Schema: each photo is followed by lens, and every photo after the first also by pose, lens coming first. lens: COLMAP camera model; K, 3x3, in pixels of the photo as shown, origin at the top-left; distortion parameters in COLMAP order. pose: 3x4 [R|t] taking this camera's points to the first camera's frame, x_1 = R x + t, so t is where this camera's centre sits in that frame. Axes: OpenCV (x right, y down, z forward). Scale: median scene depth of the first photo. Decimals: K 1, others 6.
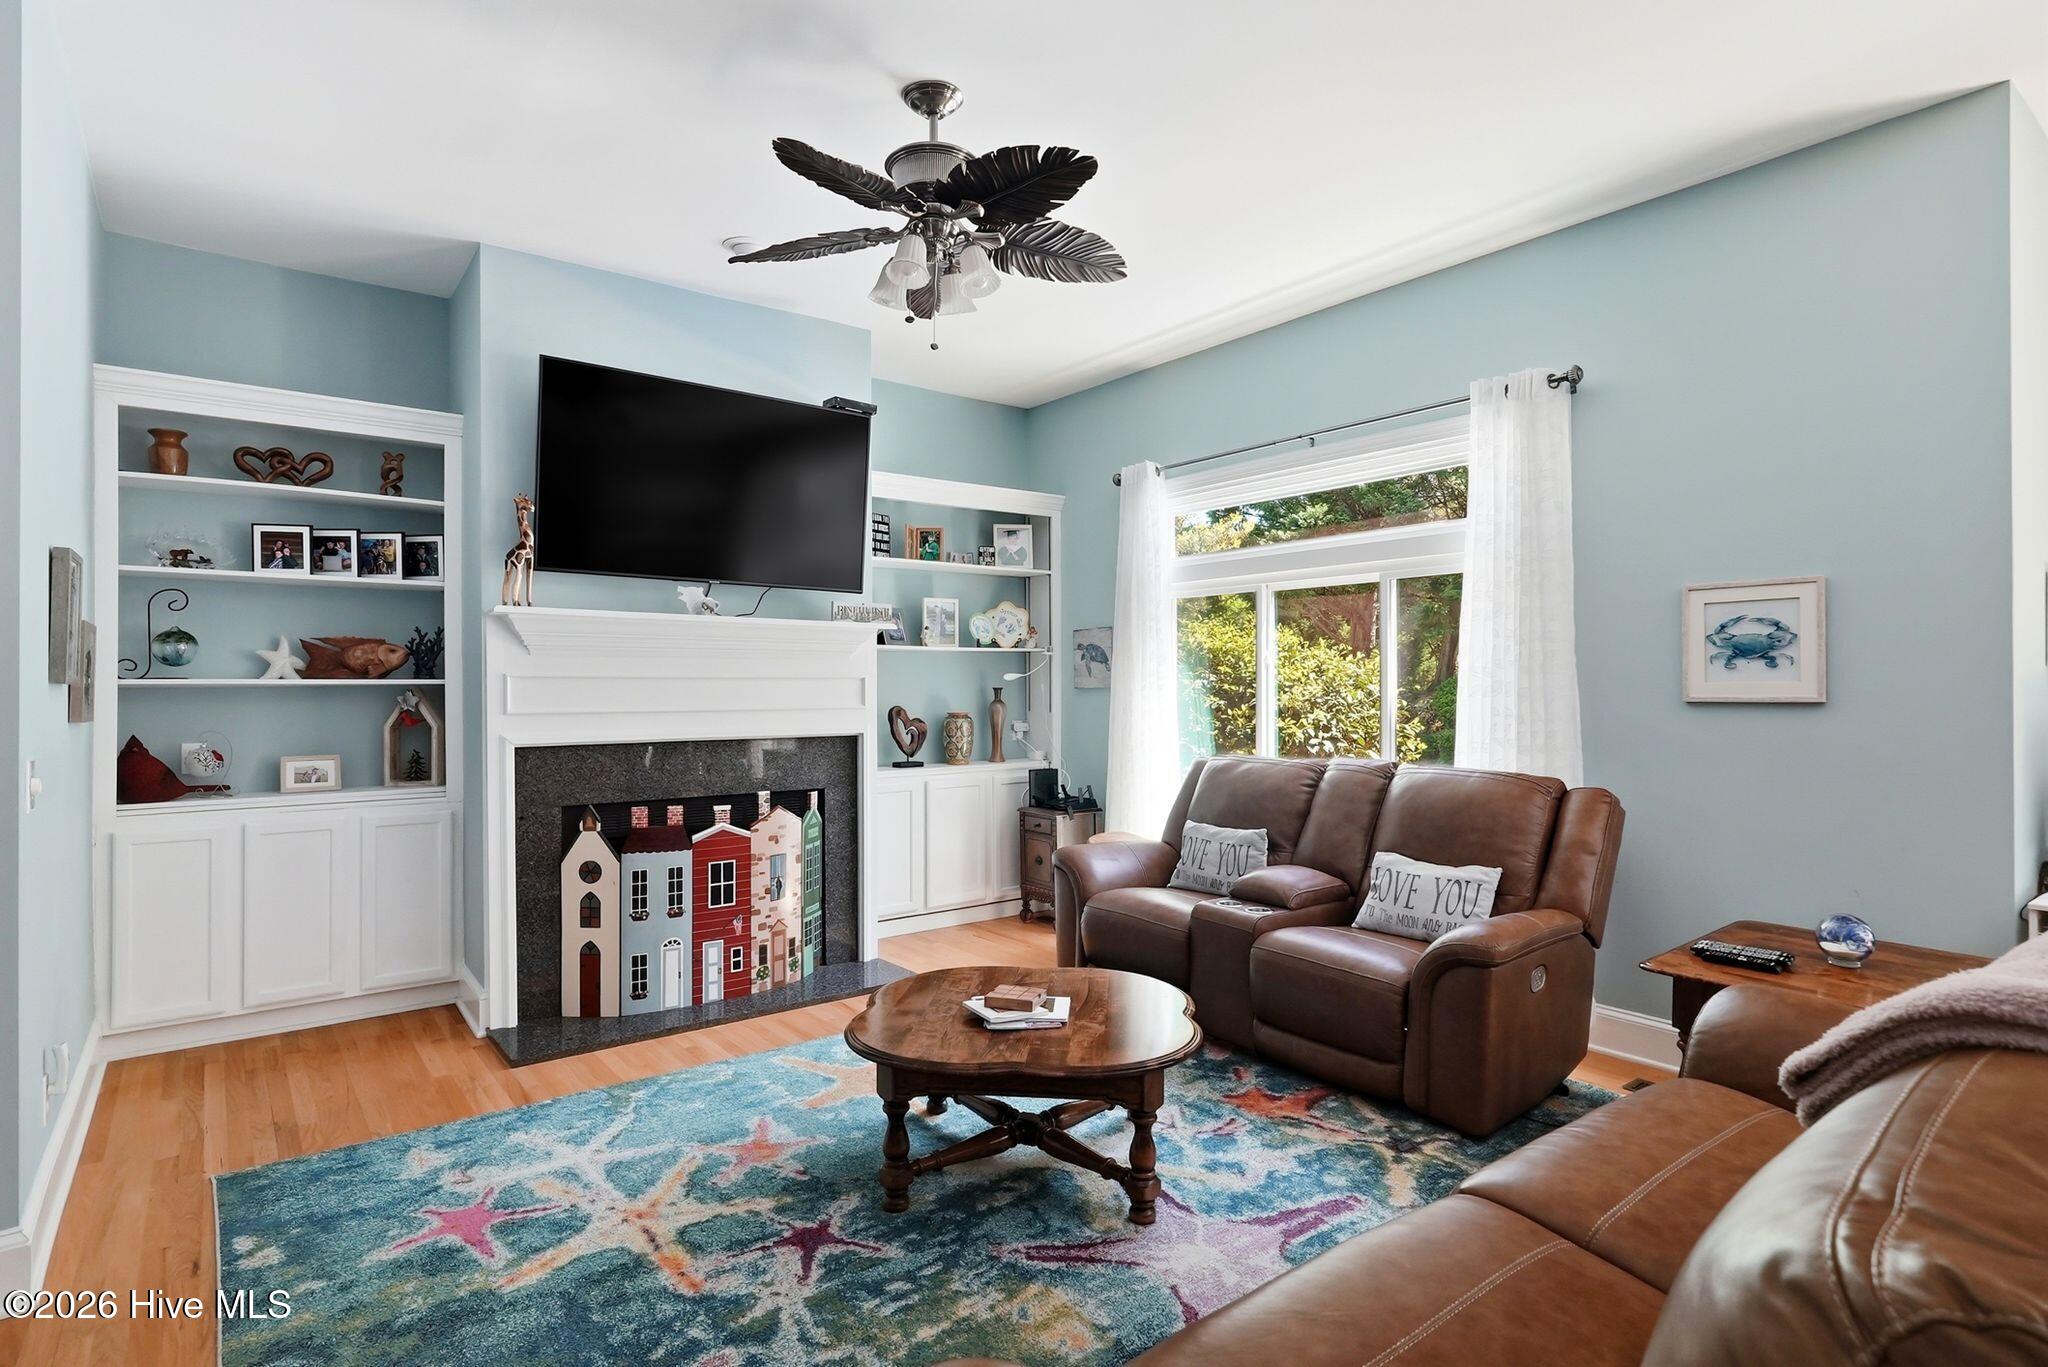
lens RADIAL K [[1040.4, 0, 1037.6], [0, 1040.4, 672.8], [0, 0, 1]] dist [-0.003320, 0.002167]
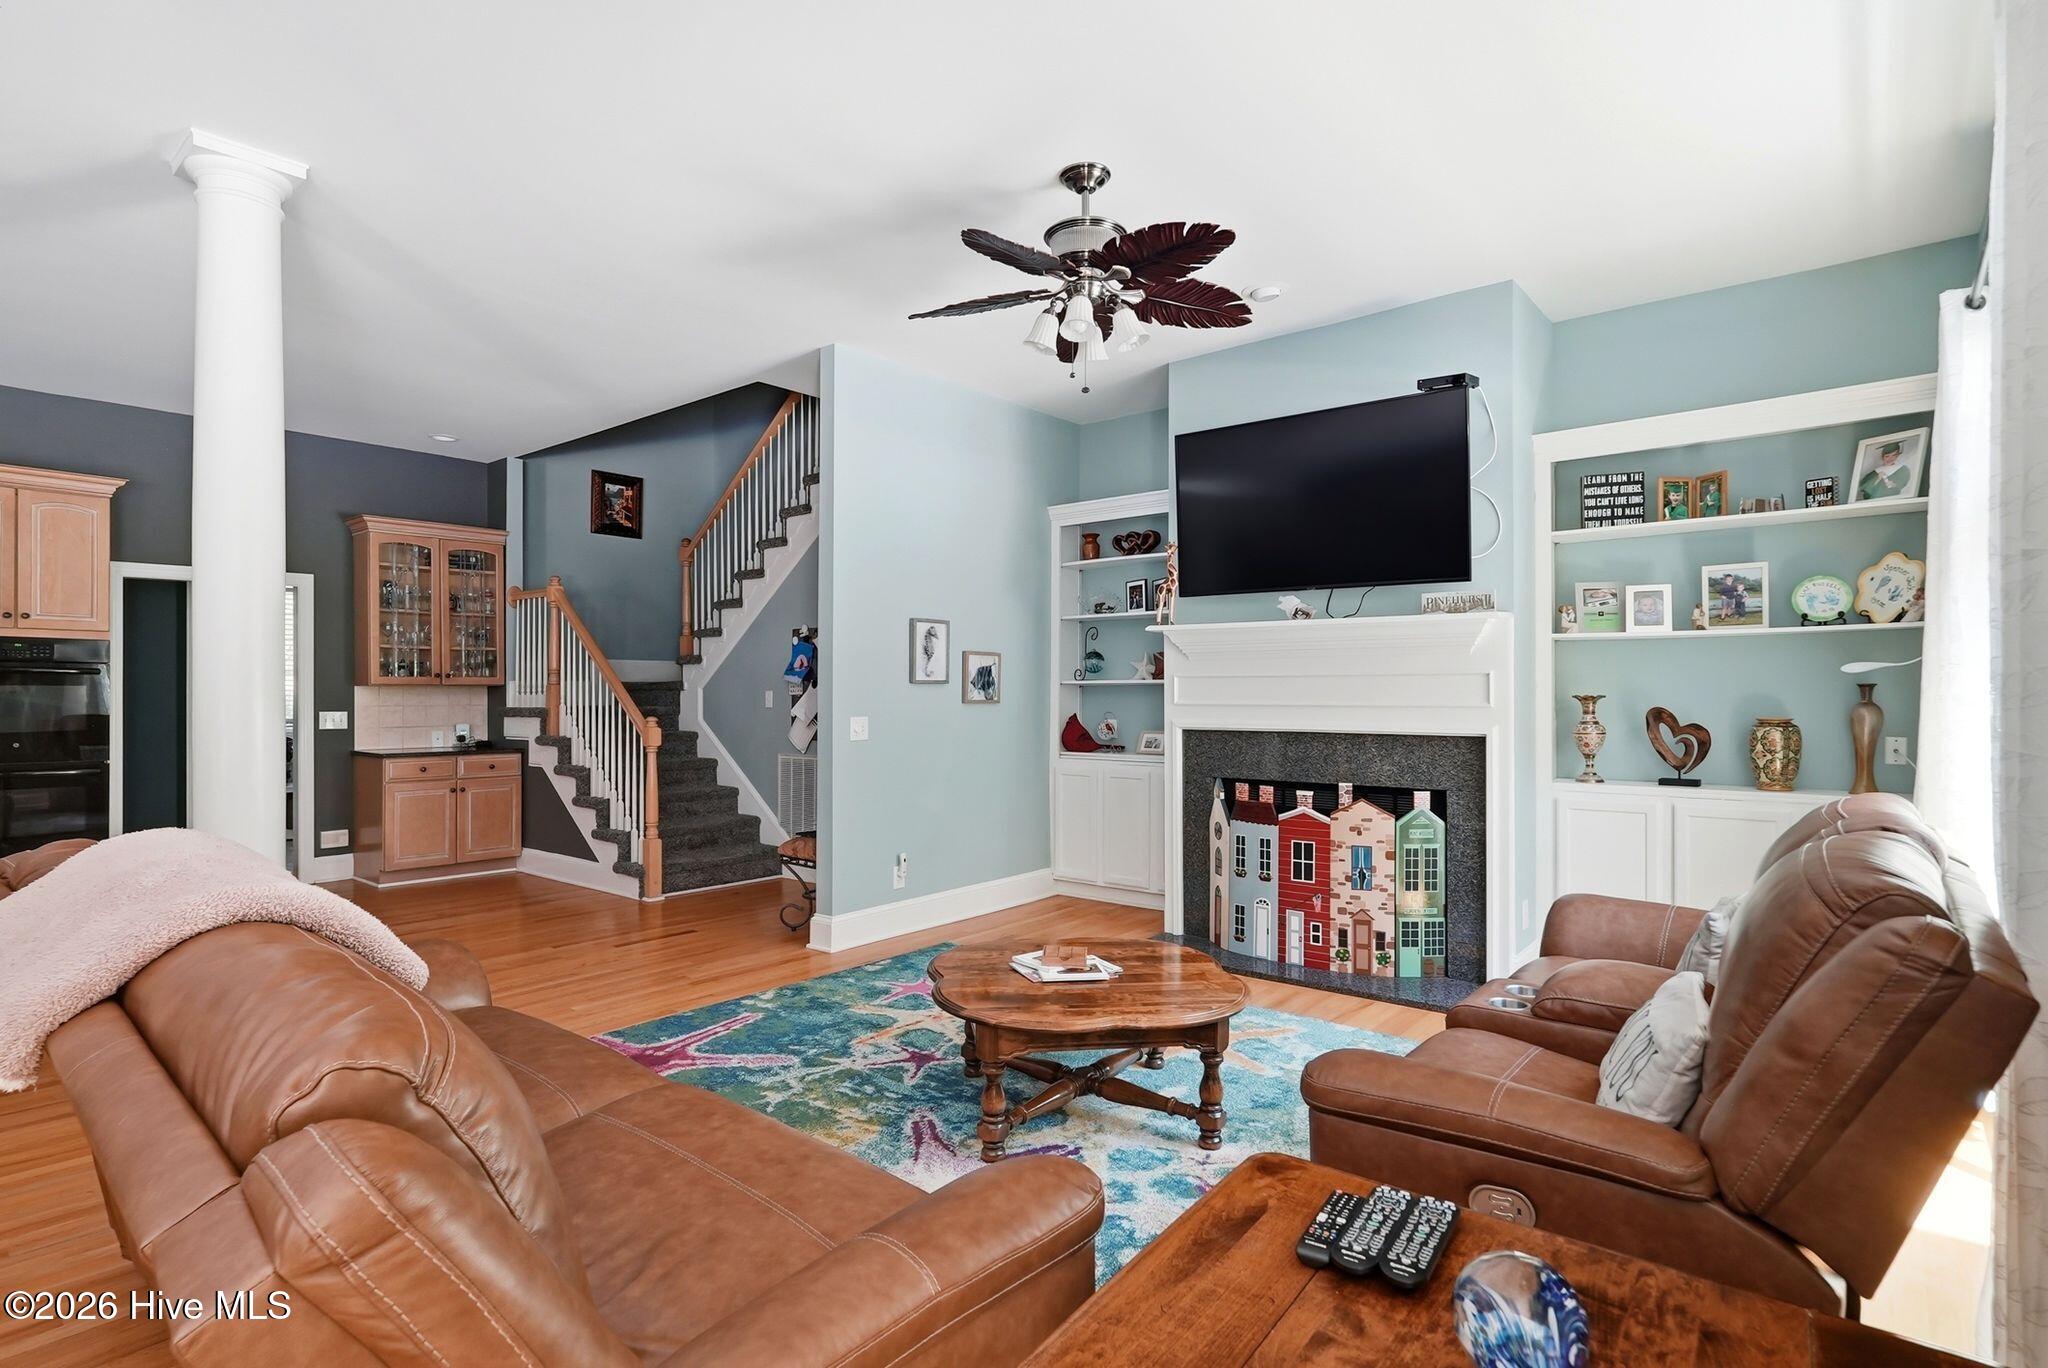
lens RADIAL K [[1040.4, 0, 1039.7], [0, 1040.4, 685.8], [0, 0, 1]] dist [-0.003320, 0.002167]
pose [[0.225704, -0.004324, -0.974186, 0.716388], [0.012914, 0.999916, -0.001446, 0.013998], [0.974110, -0.012254, 0.225740, 0.481876]]
